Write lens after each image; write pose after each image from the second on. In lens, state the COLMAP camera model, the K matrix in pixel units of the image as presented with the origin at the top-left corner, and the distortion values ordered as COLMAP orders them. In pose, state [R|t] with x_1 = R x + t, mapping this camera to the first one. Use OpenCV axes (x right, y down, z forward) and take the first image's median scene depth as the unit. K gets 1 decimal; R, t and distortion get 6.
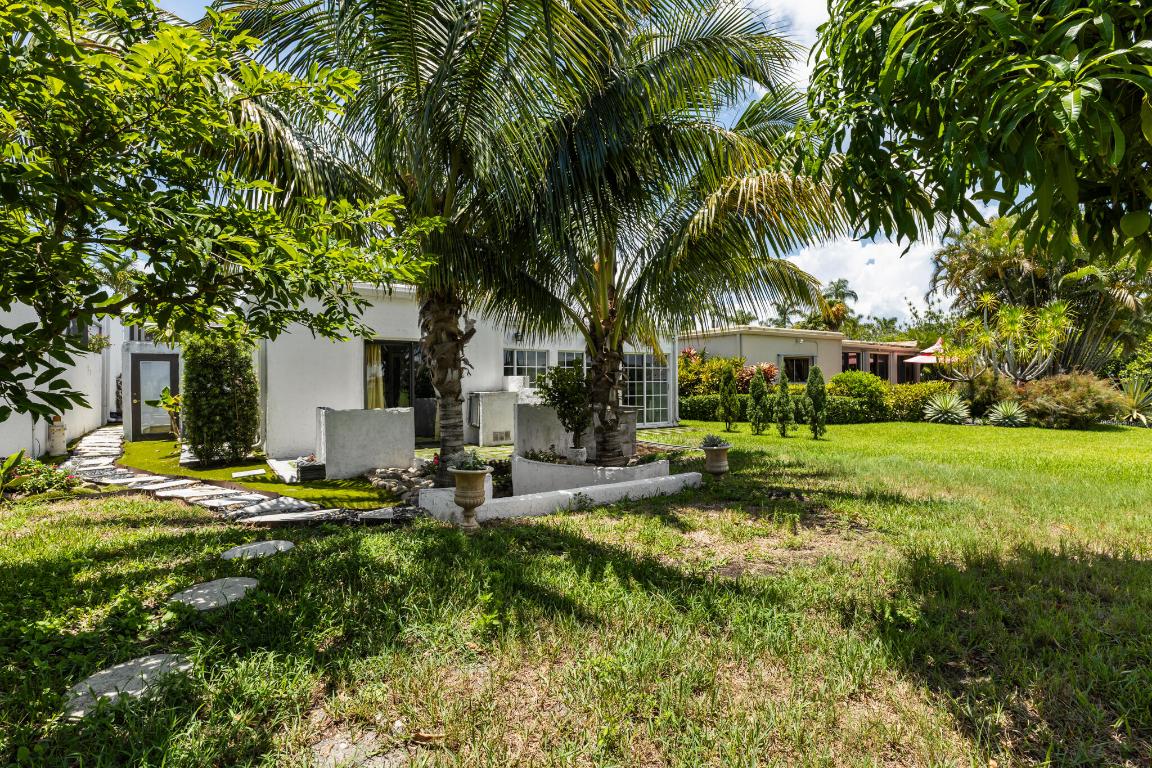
lens RADIAL K [[552.1, 0, 570.6], [0, 552.1, 384.5], [0, 0, 1]] dist [-0.005790, -0.004332]
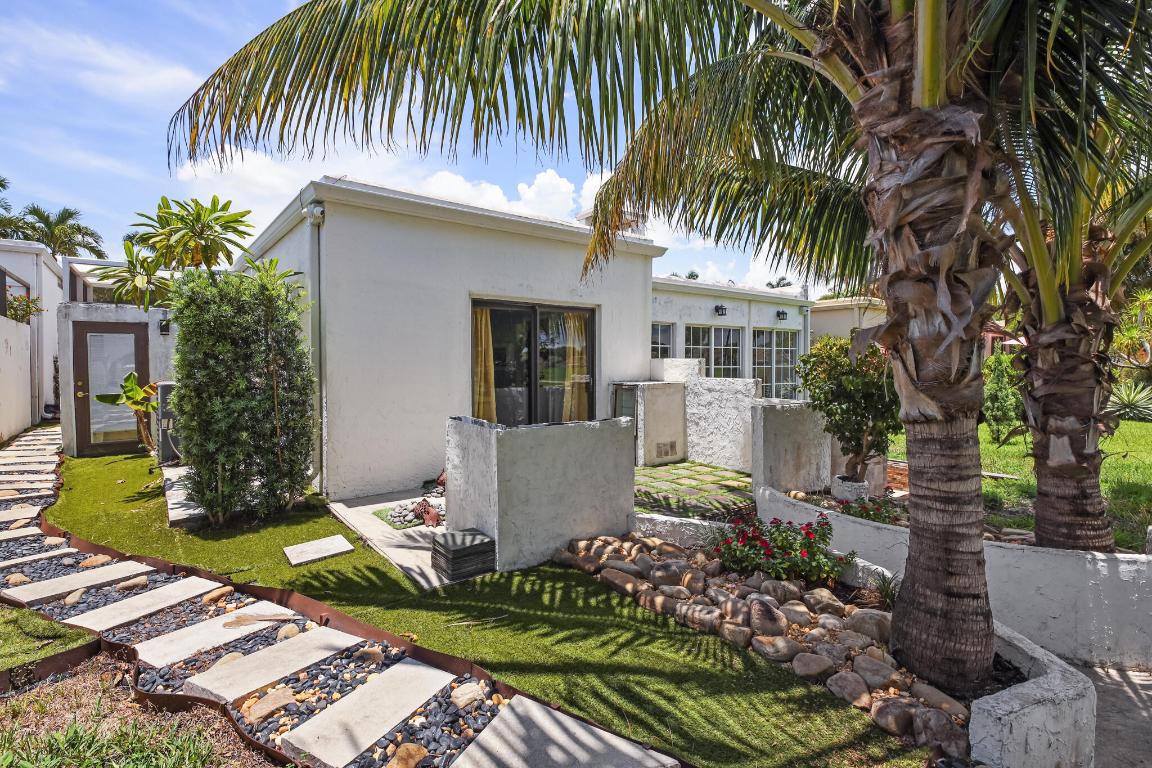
lens RADIAL K [[552.1, 0, 581.5], [0, 552.1, 377.9], [0, 0, 1]] dist [-0.005790, -0.004332]
pose [[0.997482, 0.003348, 0.070848, -0.260738], [-0.004825, 0.999774, 0.020692, -0.005634], [-0.070763, -0.020982, 0.997272, 0.329324]]
